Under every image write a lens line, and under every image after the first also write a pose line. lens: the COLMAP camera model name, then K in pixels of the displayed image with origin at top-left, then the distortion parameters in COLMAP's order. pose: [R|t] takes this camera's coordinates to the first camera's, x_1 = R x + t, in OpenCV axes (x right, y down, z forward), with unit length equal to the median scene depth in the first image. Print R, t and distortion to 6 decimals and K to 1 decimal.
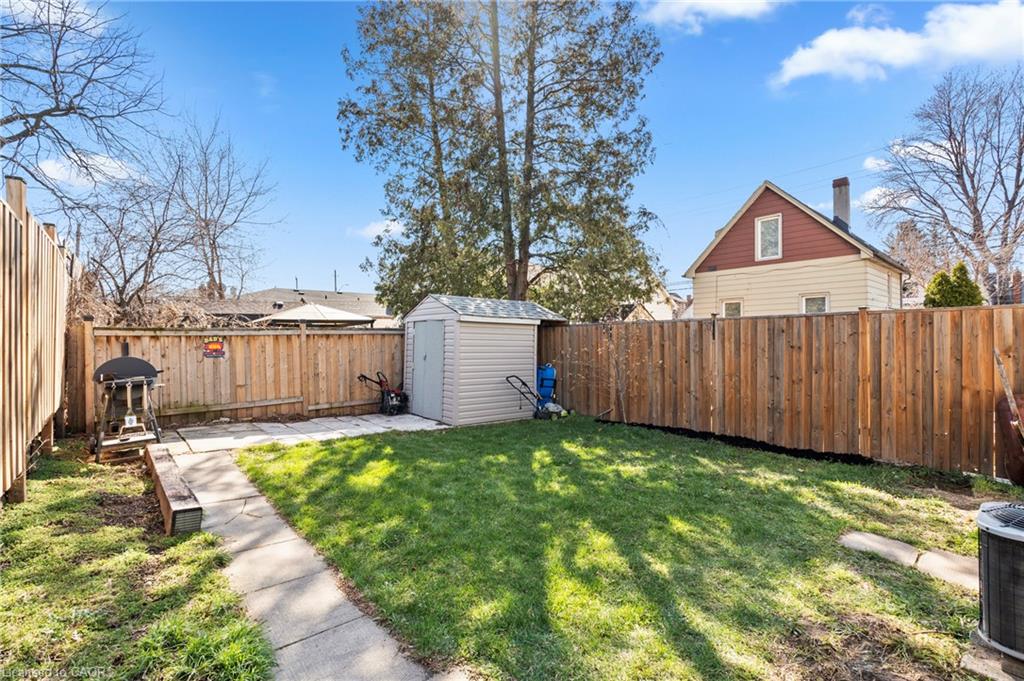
lens RADIAL K [[468.6, 0, 512.0], [0, 468.6, 340.5], [0, 0, 1]] dist [-0.000145, 0.000329]
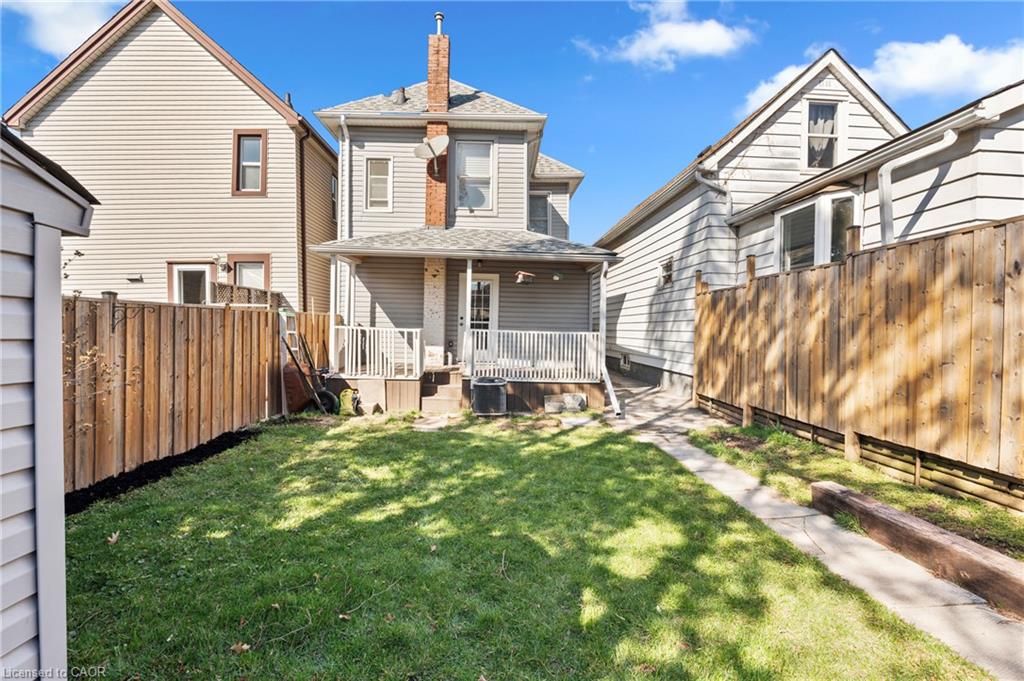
lens RADIAL K [[402.5, 0, 512.0], [0, 402.5, 340.5], [0, 0, 1]] dist [0.000266, 0.000046]
pose [[-0.755490, -0.029094, 0.654514, -0.351904], [-0.019384, 0.999569, 0.022058, -0.014317], [-0.654873, 0.003978, -0.755728, 1.055495]]
